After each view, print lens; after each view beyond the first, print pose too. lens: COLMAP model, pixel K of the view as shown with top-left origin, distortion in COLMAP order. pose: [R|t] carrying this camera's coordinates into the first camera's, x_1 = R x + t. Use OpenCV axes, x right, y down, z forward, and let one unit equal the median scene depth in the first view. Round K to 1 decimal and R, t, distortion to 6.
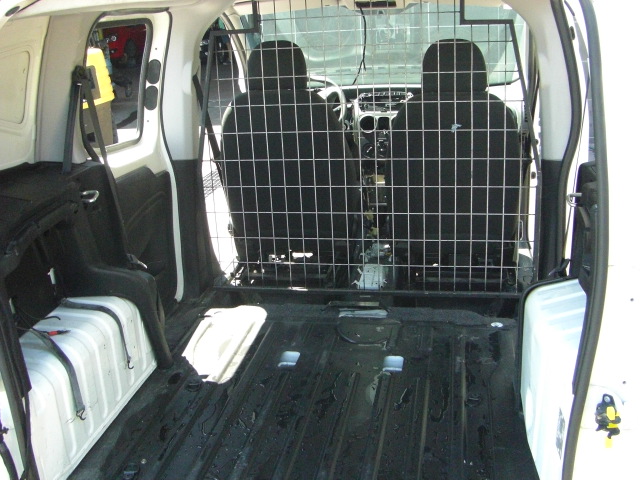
lens RADIAL K [[732.8, 0, 320.0], [0, 732.8, 240.0], [0, 0, 1]] dist [-0.098308, -0.004422]
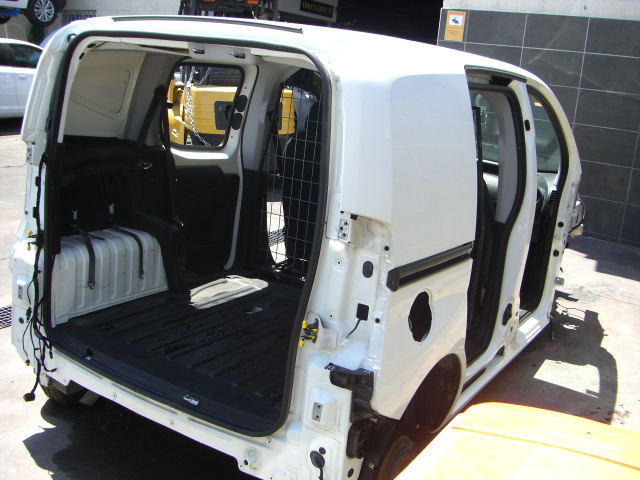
lens RADIAL K [[713.7, 0, 320.0], [0, 713.7, 240.0], [0, 0, 1]] dist [-0.155197, 0.031574]
pose [[0.934908, 0.228262, -0.271742, 0.478692], [-0.249704, 0.967198, -0.046645, 0.071286], [0.252181, 0.111464, 0.961239, -0.356469]]
